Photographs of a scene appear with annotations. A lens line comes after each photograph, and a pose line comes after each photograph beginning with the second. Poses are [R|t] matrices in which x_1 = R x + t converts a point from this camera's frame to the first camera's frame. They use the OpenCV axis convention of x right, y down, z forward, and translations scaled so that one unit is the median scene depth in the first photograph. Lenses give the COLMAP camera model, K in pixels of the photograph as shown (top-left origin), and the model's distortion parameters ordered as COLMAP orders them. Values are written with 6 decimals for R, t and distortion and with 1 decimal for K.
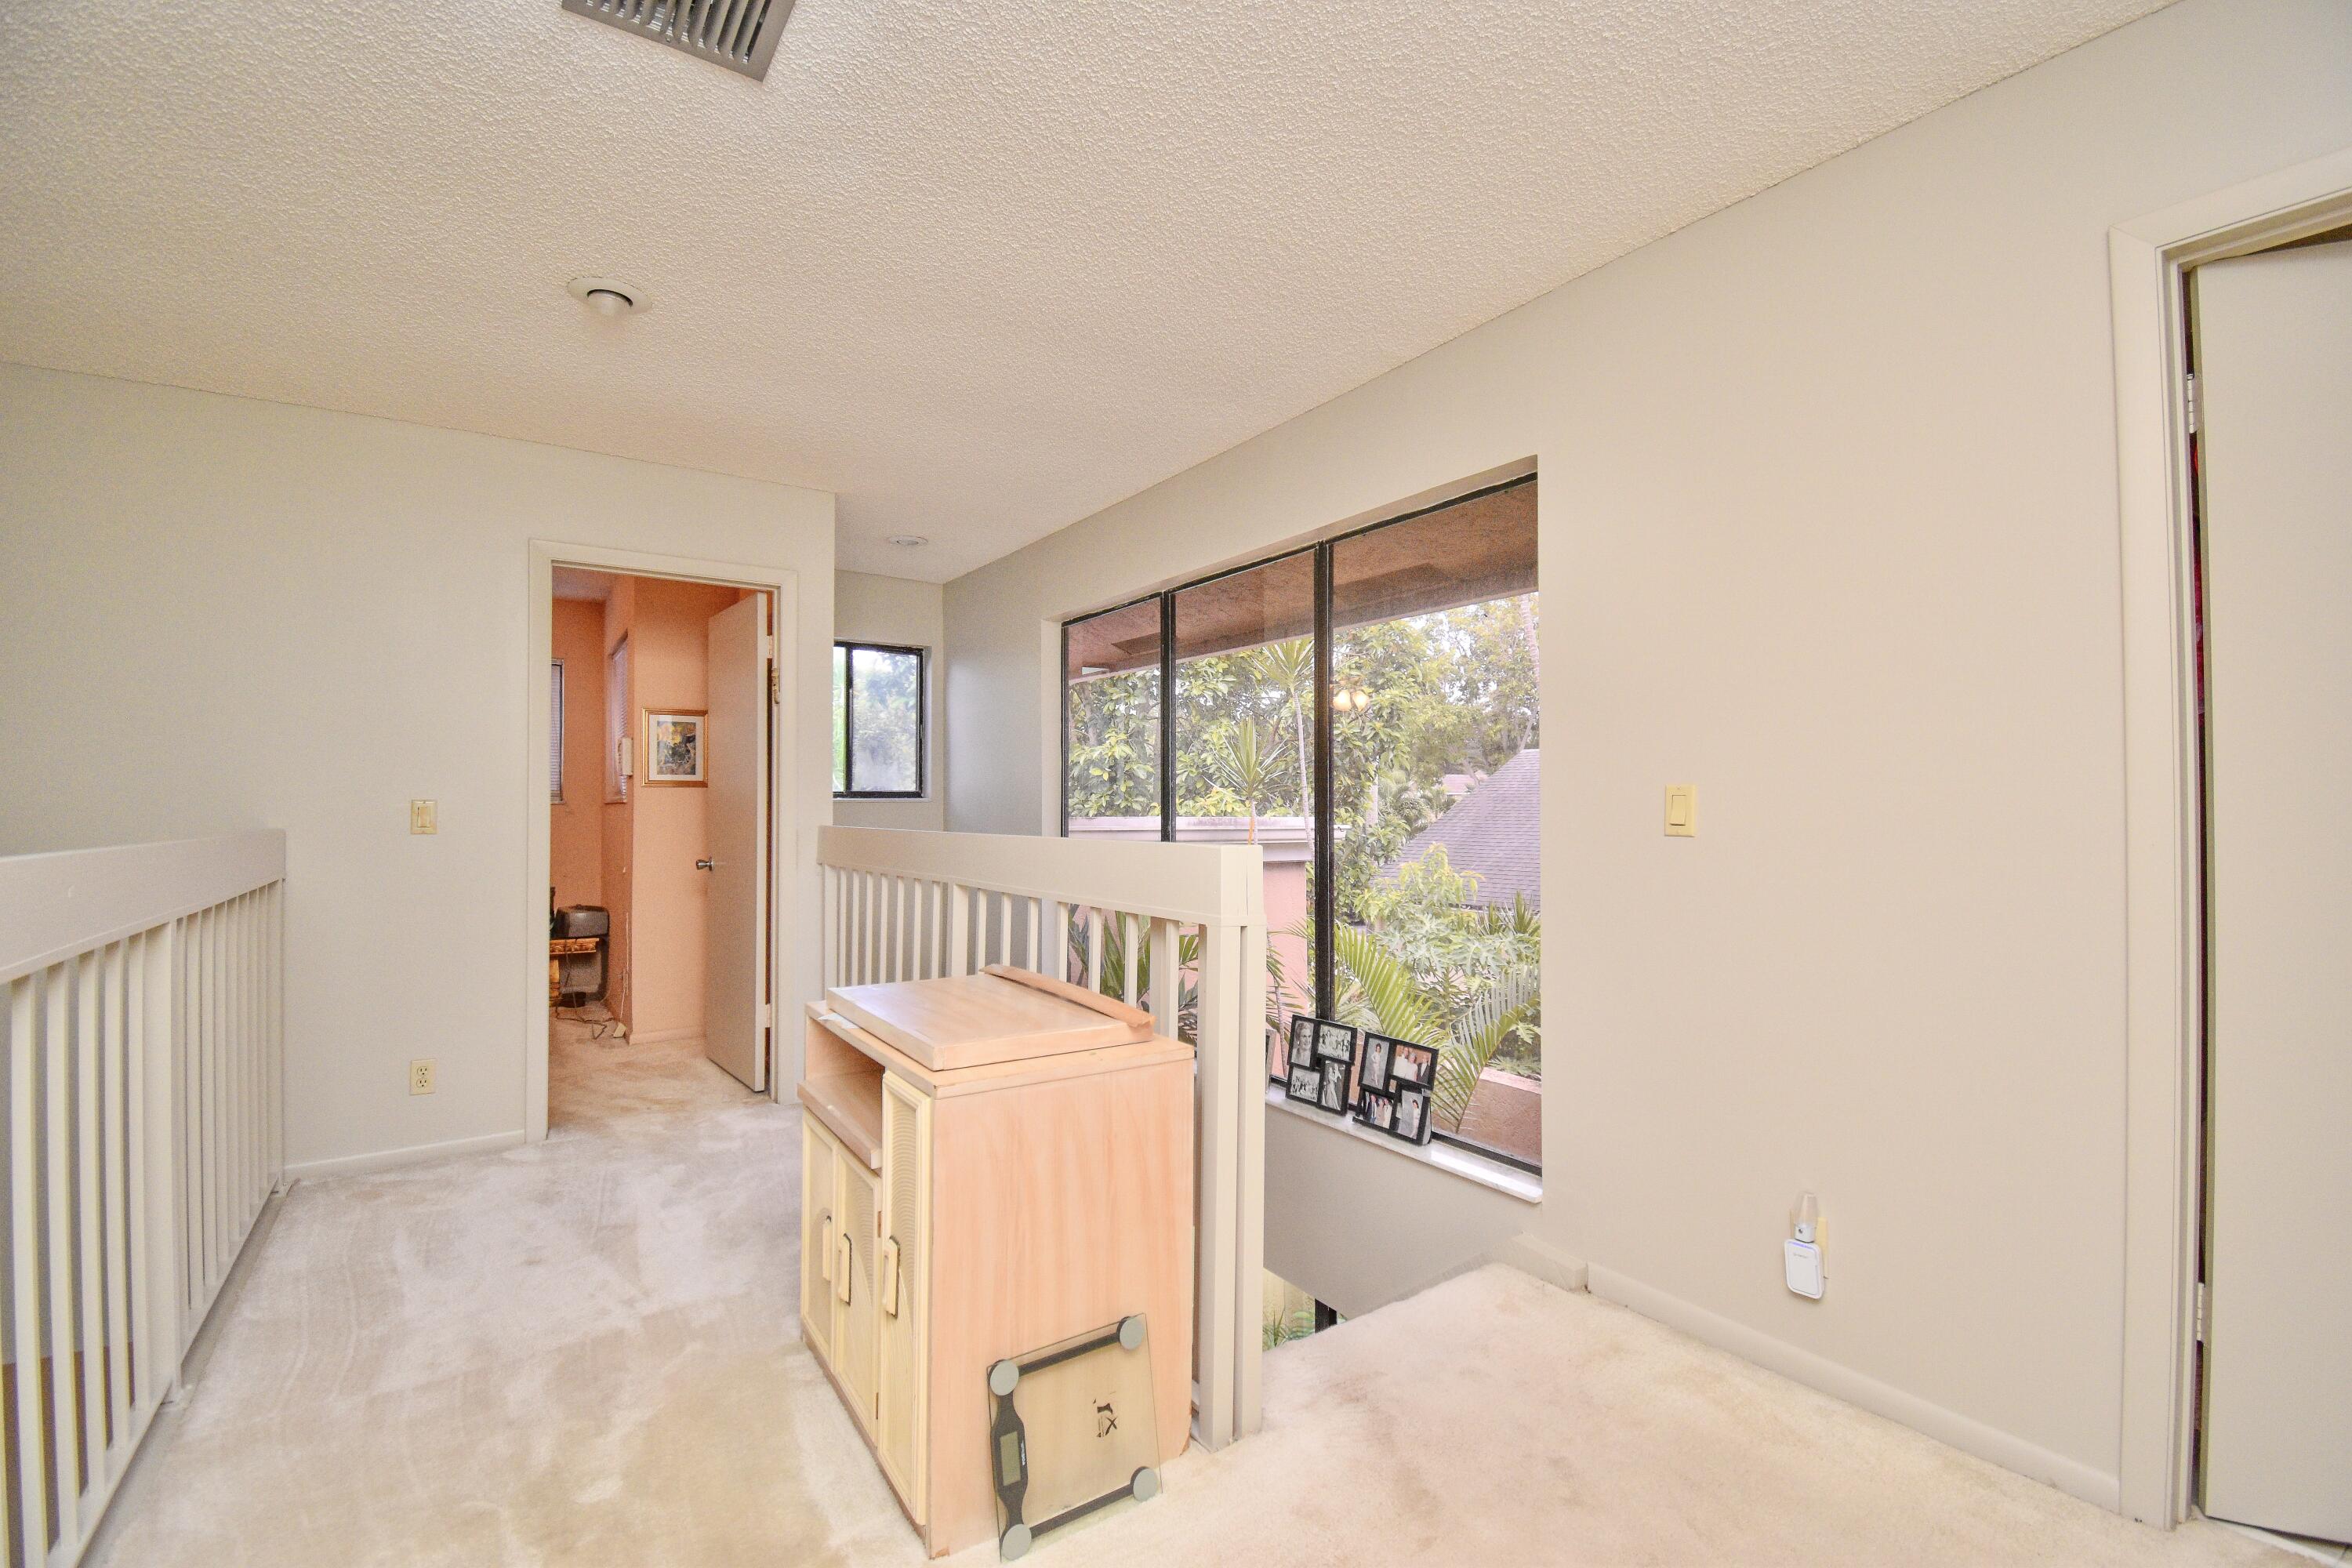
lens RADIAL K [[1039.0, 0, 1176.0], [0, 1039.0, 784.0], [0, 0, 1]] dist [-0.025768, -0.000451]
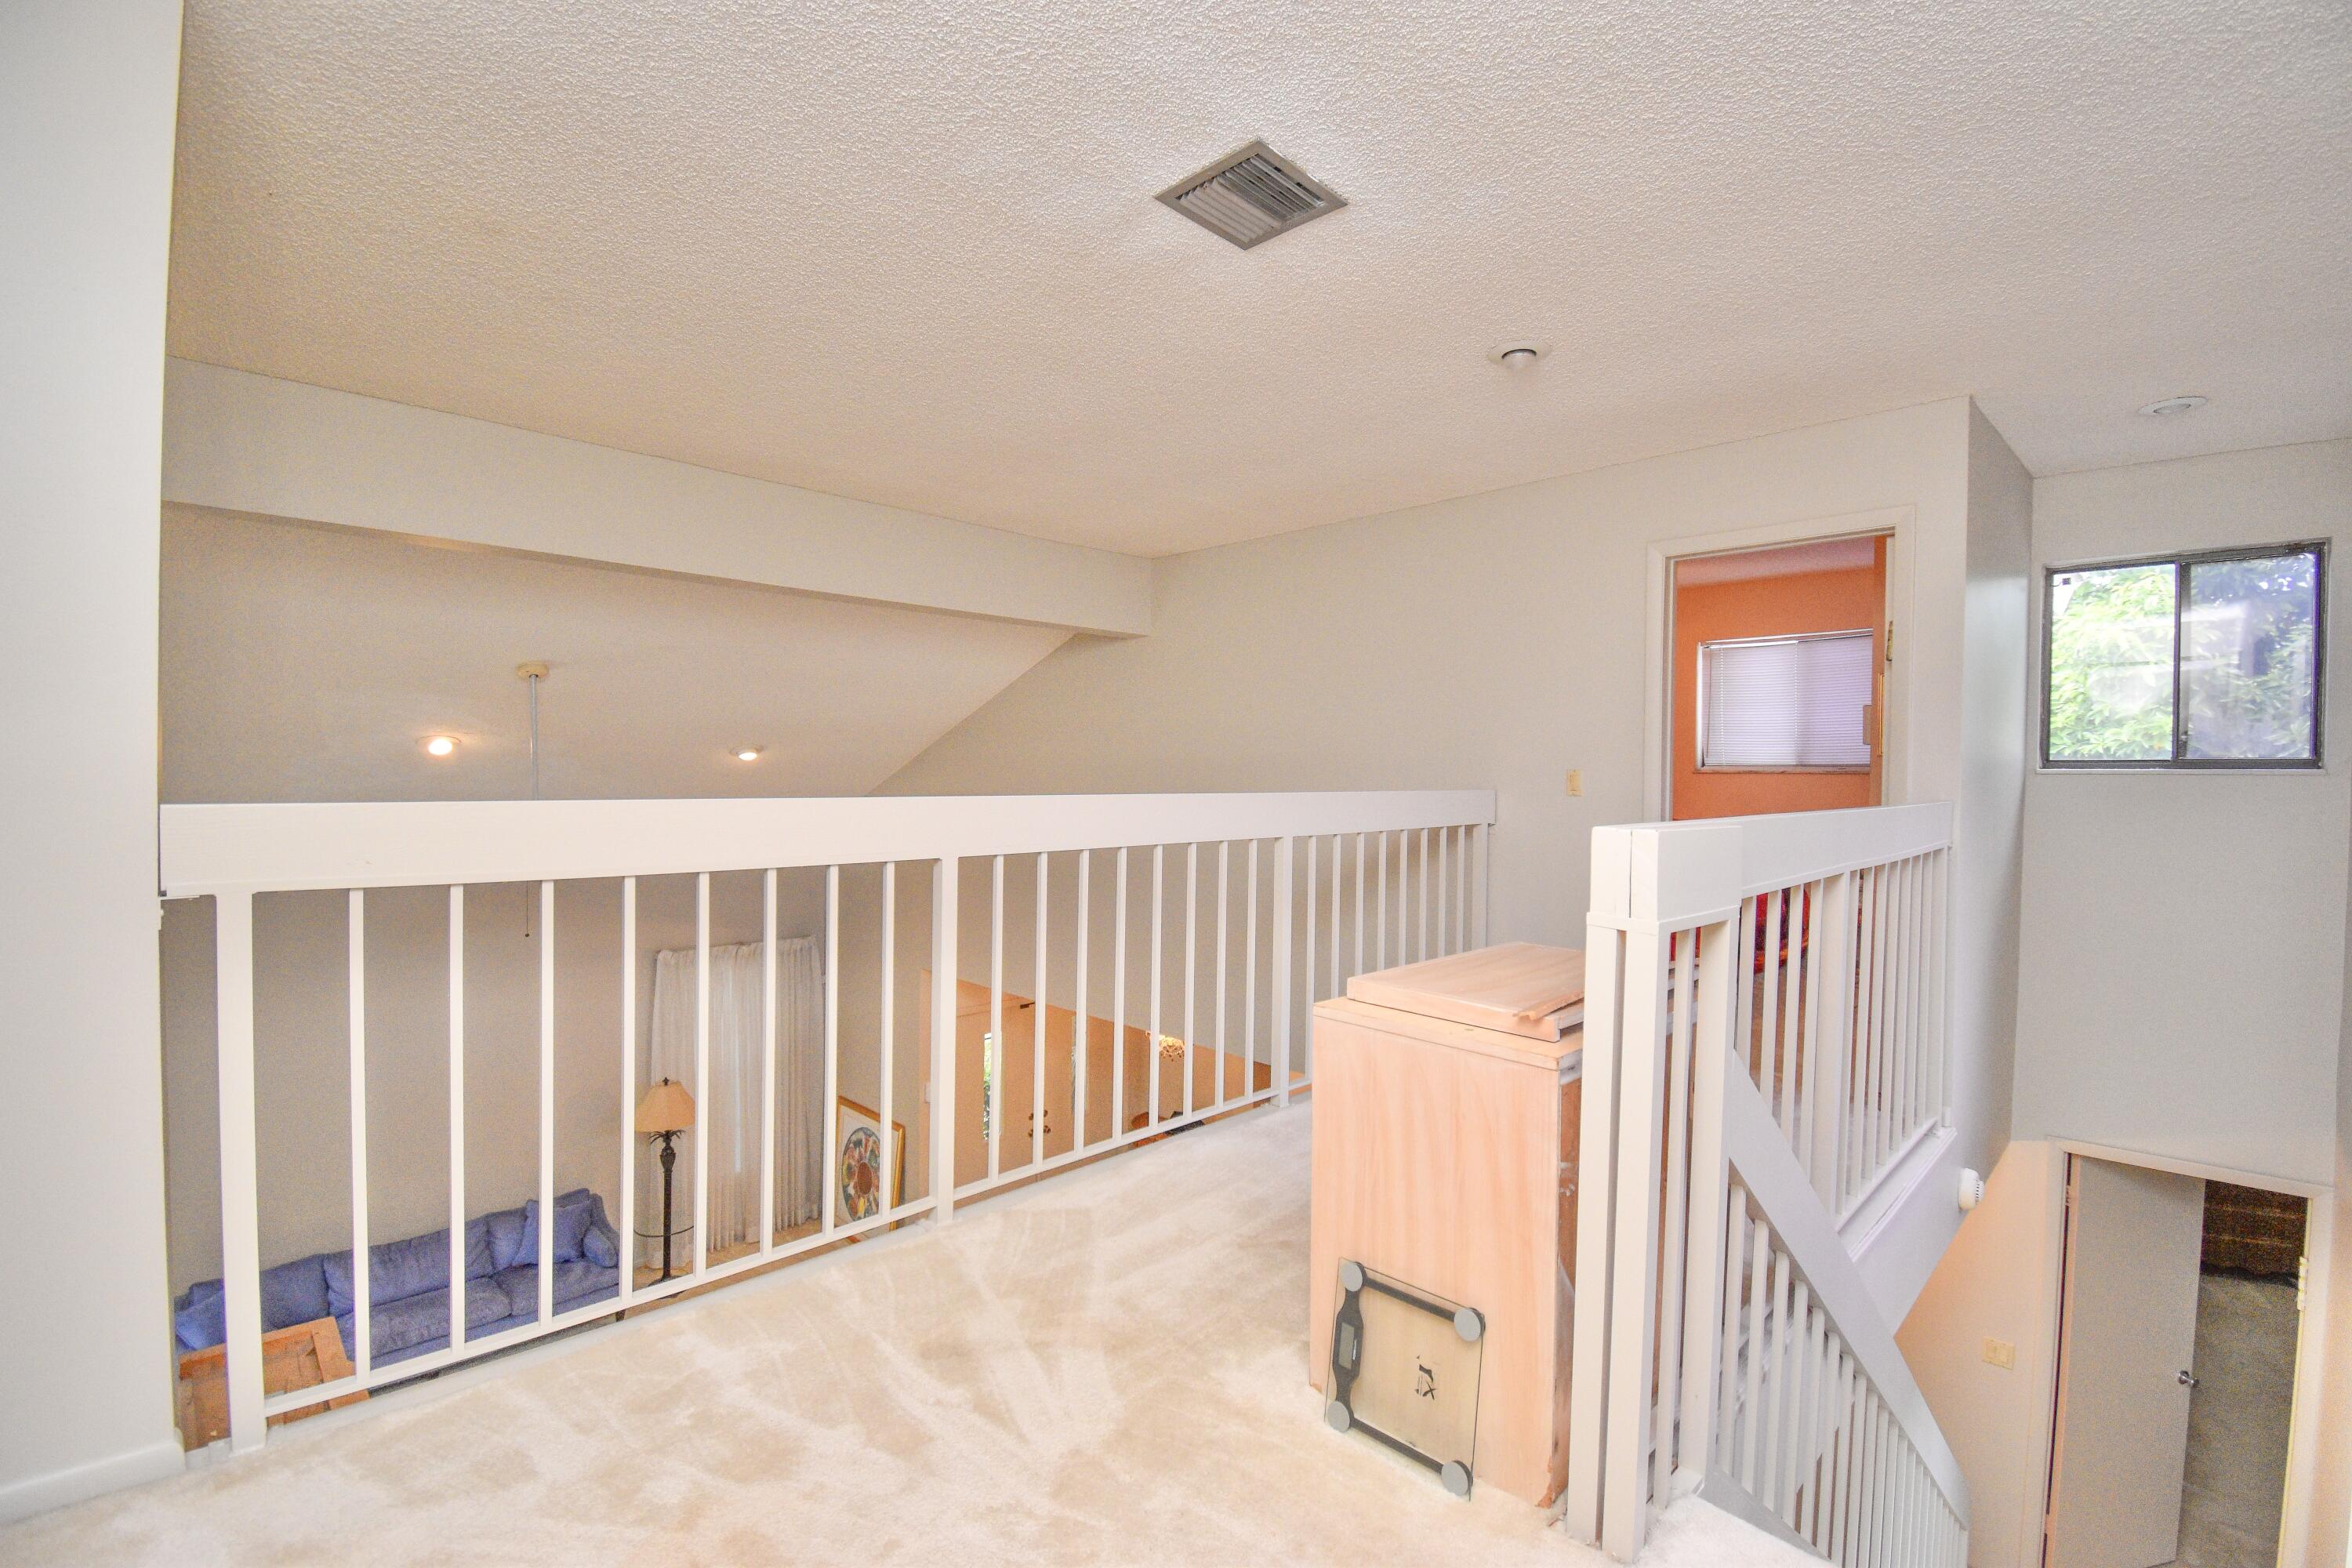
lens RADIAL K [[1039.0, 0, 1176.0], [0, 1039.0, 784.0], [0, 0, 1]] dist [-0.025768, -0.000451]
pose [[0.172766, 0.017513, -0.984807, 0.830255], [0.012197, 0.999727, 0.019918, 0.004003], [0.984887, -0.015453, 0.172505, 0.558167]]
